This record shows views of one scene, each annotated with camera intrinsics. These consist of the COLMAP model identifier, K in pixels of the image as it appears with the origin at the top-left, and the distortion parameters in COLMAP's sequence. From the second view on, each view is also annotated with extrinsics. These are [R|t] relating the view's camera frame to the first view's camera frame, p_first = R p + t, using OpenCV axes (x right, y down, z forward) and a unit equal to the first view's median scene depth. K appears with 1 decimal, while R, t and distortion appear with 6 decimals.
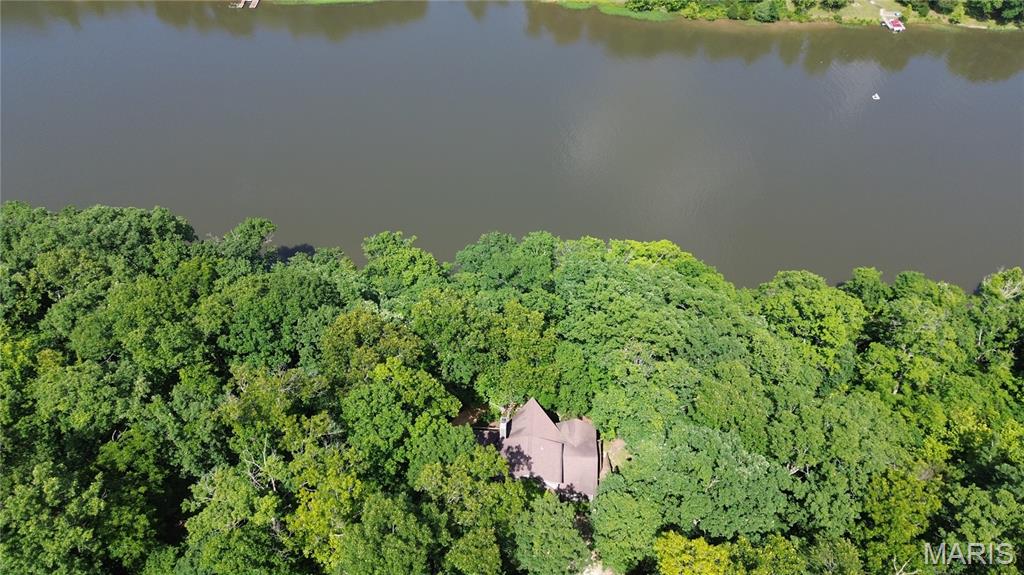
lens RADIAL K [[719.5, 0, 505.8], [0, 719.5, 283.2], [0, 0, 1]] dist [0.078341, -0.089351]
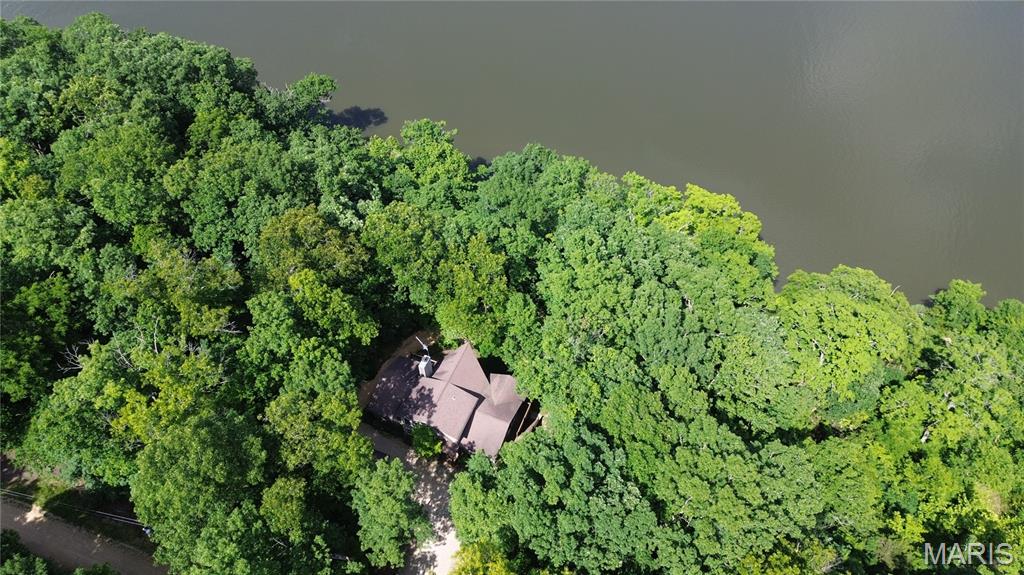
lens RADIAL K [[719.5, 0, 505.8], [0, 719.5, 283.2], [0, 0, 1]] dist [0.078341, -0.089351]
pose [[0.947760, 0.254027, -0.192930, 0.091194], [-0.215362, 0.955740, 0.200450, -0.042194], [0.235311, -0.148428, 0.960520, 0.046201]]
